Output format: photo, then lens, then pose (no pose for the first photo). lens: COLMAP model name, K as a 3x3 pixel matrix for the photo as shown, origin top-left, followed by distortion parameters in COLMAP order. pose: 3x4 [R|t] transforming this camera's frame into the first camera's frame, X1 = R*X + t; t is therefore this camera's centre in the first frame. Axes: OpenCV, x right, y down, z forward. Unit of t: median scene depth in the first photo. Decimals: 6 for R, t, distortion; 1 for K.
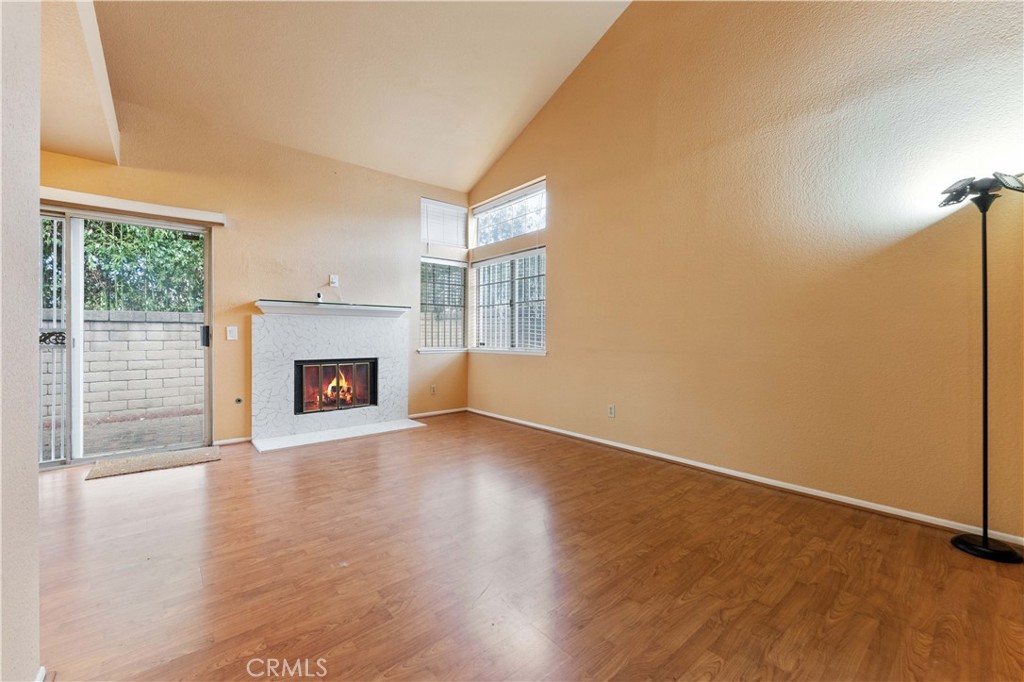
lens RADIAL K [[412.6, 0, 512.7], [0, 412.6, 335.1], [0, 0, 1]] dist [0.001430, -0.000416]
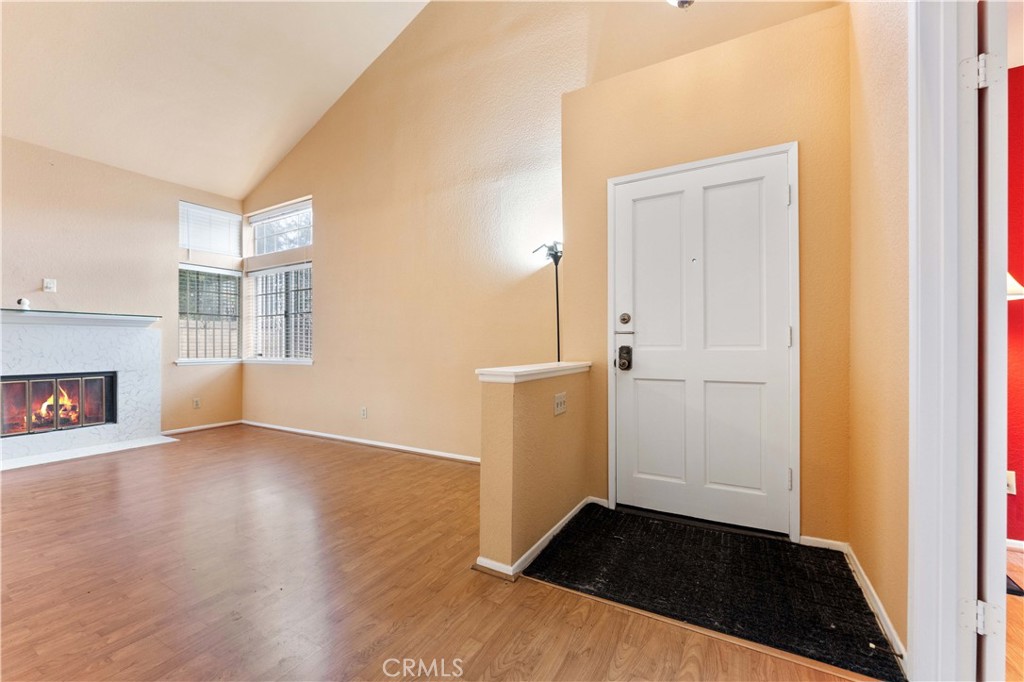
lens RADIAL K [[412.6, 0, 509.6], [0, 412.6, 342.1], [0, 0, 1]] dist [0.001430, -0.000416]
pose [[0.942118, -0.003227, 0.335266, 0.193885], [0.004960, 0.999978, -0.004312, -0.001226], [-0.335245, 0.005726, 0.942114, -0.162073]]
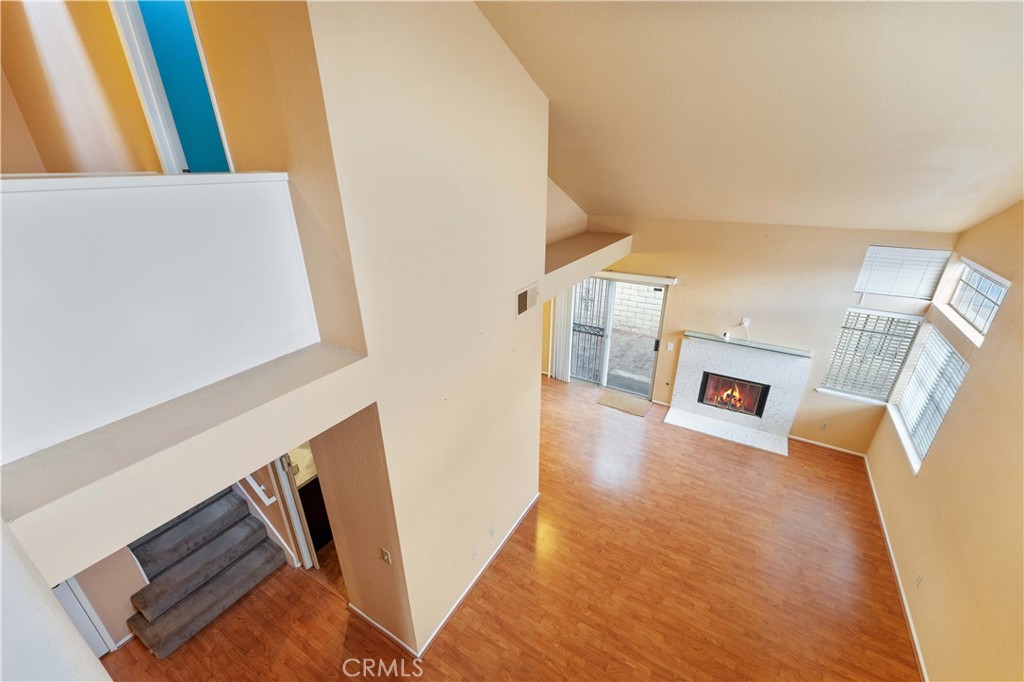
lens RADIAL K [[412.6, 0, 512.7], [0, 412.6, 348.9], [0, 0, 1]] dist [0.001430, -0.000416]
pose [[0.327267, 0.379079, -0.865561, 0.452948], [-0.004641, 0.916637, 0.399694, -0.546390], [0.944921, -0.126789, 0.301744, -0.072103]]
